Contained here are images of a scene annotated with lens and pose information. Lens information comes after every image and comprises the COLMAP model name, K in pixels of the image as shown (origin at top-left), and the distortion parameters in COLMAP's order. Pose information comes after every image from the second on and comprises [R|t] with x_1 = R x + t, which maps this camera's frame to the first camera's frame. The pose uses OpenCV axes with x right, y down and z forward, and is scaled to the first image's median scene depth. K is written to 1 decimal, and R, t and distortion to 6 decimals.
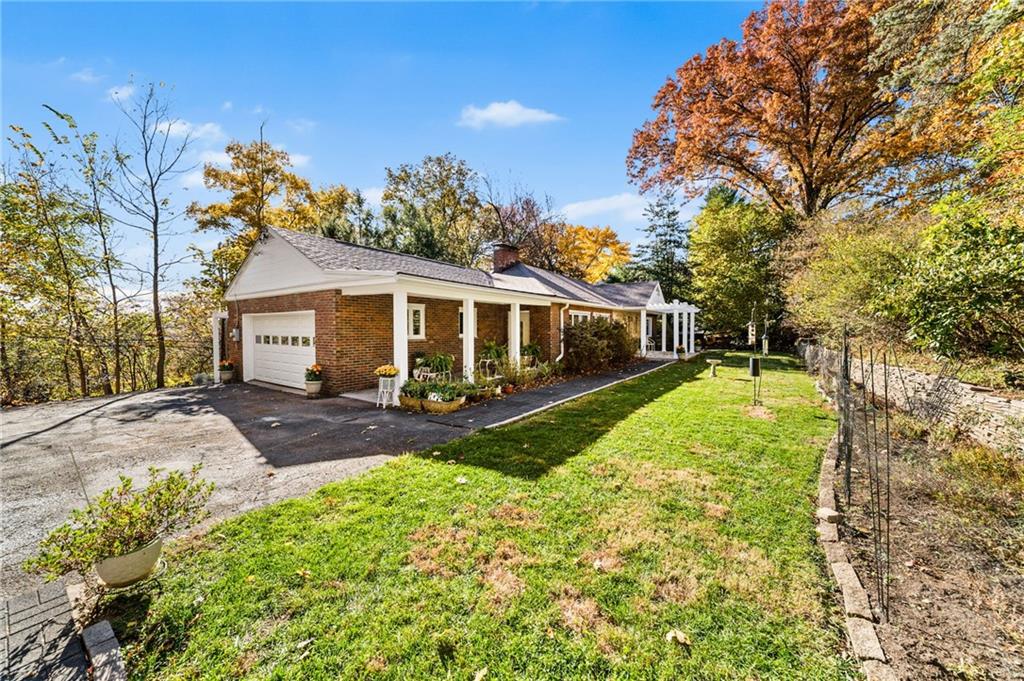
lens RADIAL K [[358.0, 0, 510.3], [0, 358.0, 339.9], [0, 0, 1]] dist [0.001808, -0.000115]
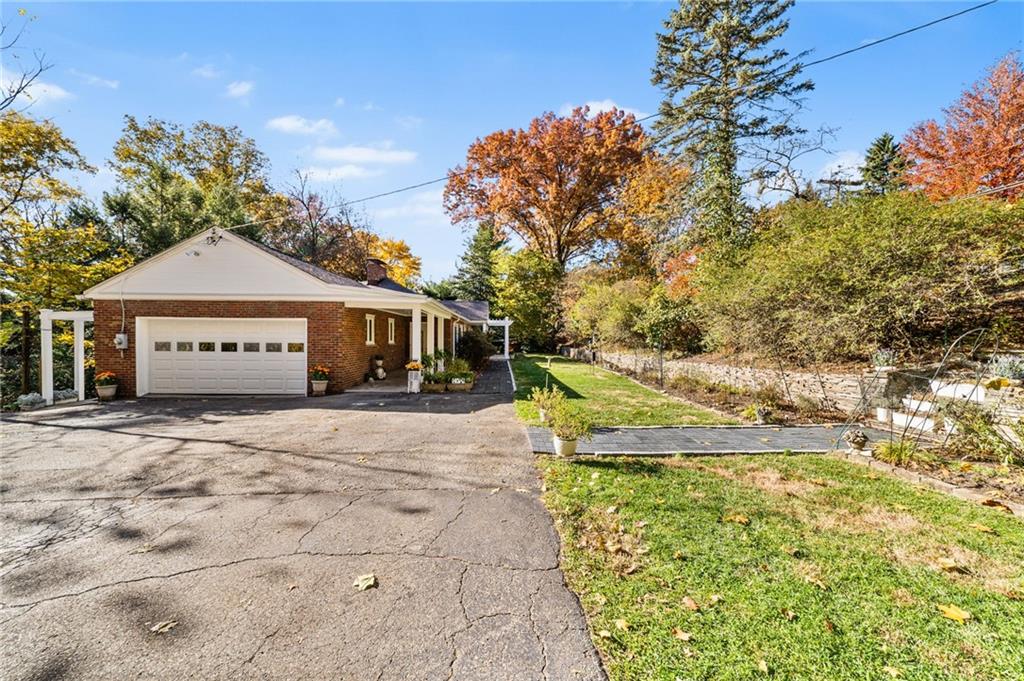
lens RADIAL K [[375.3, 0, 510.6], [0, 375.3, 345.1], [0, 0, 1]] dist [-0.002630, -0.000506]
pose [[0.795356, -0.004296, 0.606128, -0.581021], [0.012710, 0.999873, -0.009591, 0.014479], [-0.606010, 0.015332, 0.795310, -0.232118]]
